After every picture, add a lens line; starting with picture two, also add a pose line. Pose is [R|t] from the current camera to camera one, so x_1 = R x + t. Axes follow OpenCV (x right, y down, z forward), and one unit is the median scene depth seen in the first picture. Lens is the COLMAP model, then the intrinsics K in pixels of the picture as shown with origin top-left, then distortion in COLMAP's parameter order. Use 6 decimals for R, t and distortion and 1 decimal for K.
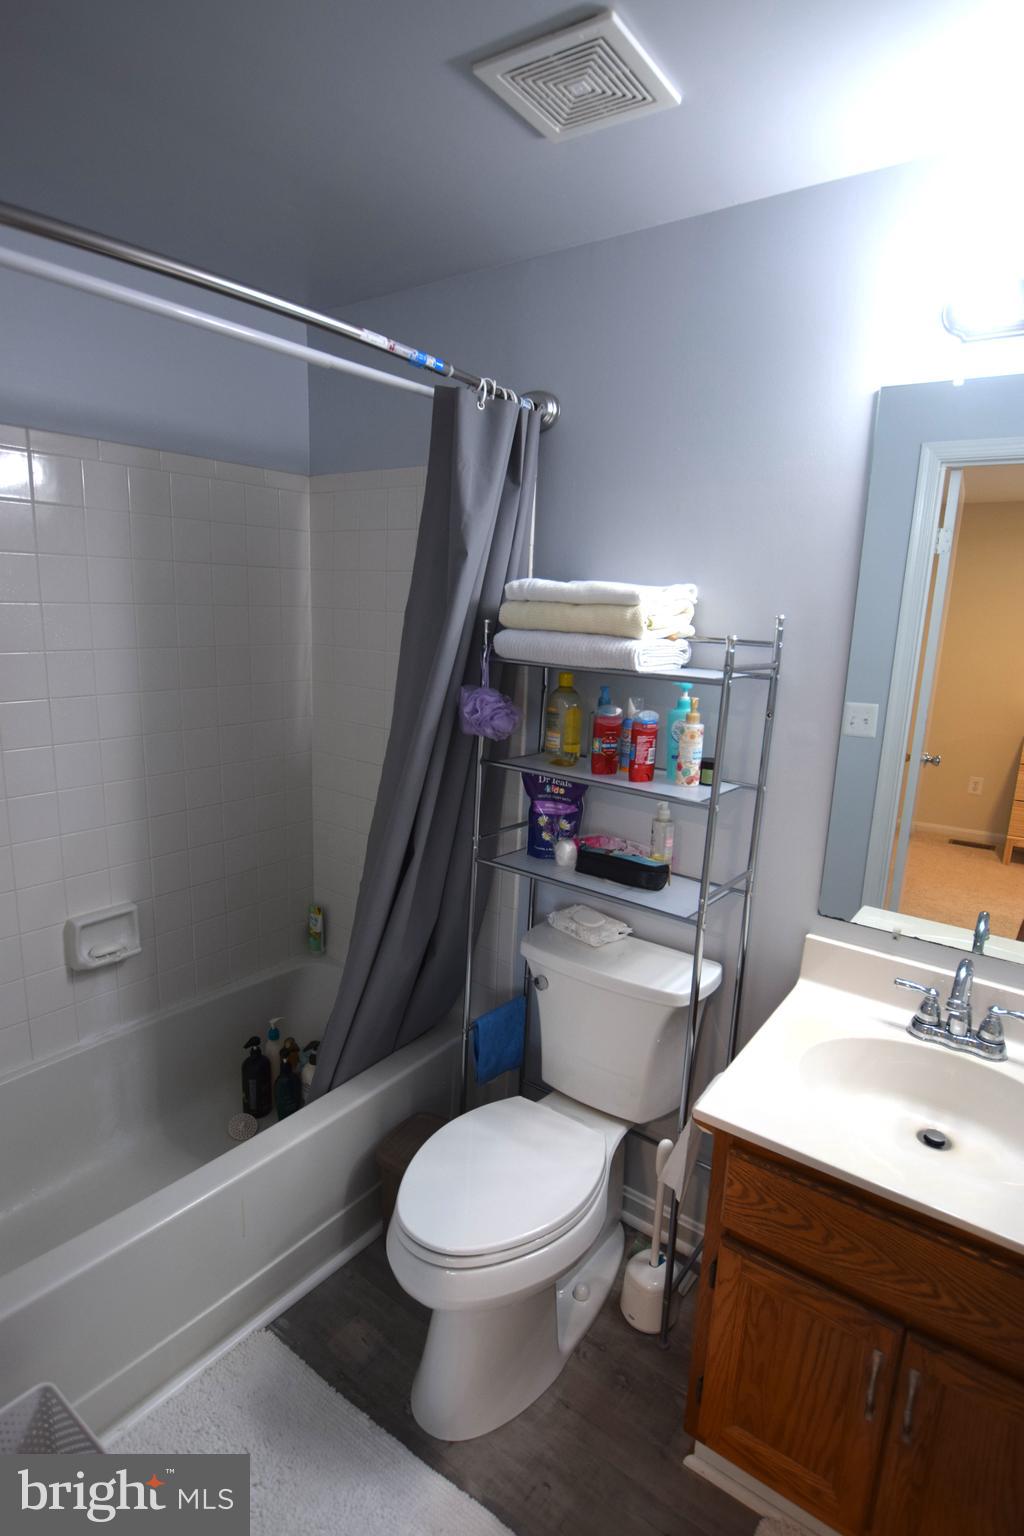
lens RADIAL K [[778.6, 0, 512.0], [0, 778.6, 768.0], [0, 0, 1]] dist [-0.019190, -0.001440]
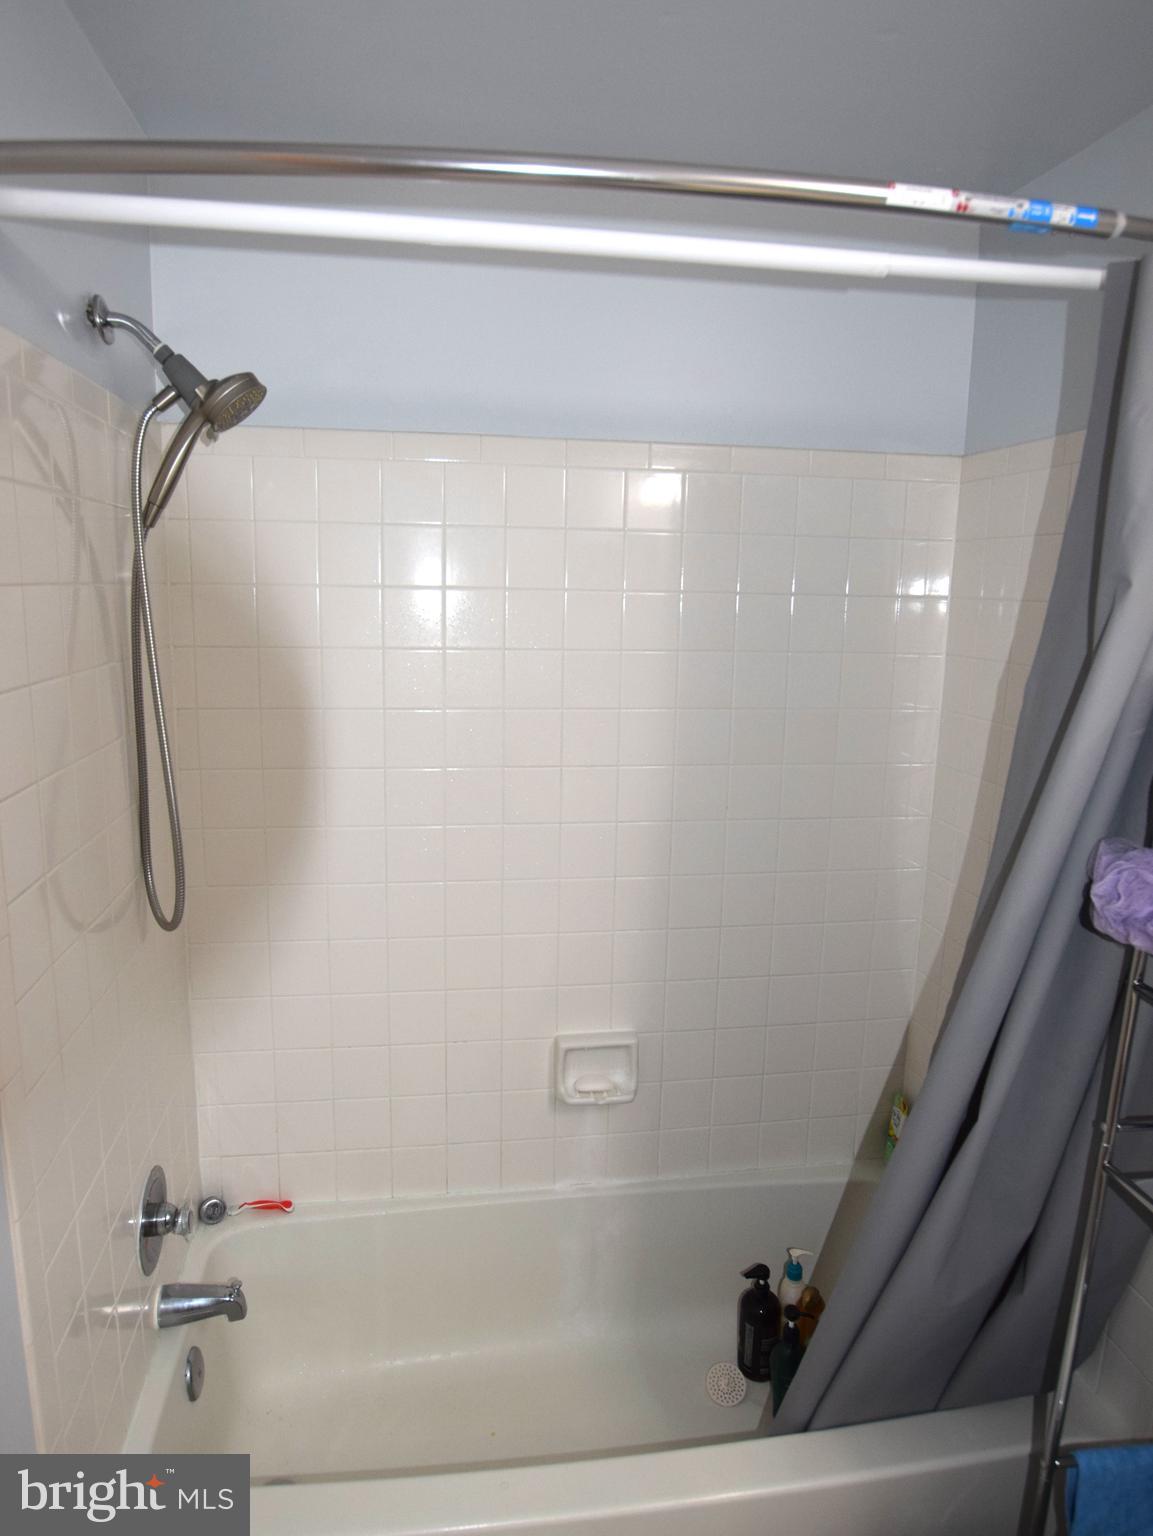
lens RADIAL K [[936.4, 0, 576.5], [0, 936.4, 768.0], [0, 0, 1]] dist [-0.031028, 0.003331]
pose [[0.718324, 0.105494, -0.687664, 0.084851], [-0.137467, 0.990471, 0.008352, -0.092094], [0.681992, 0.088532, 0.725981, 0.272034]]
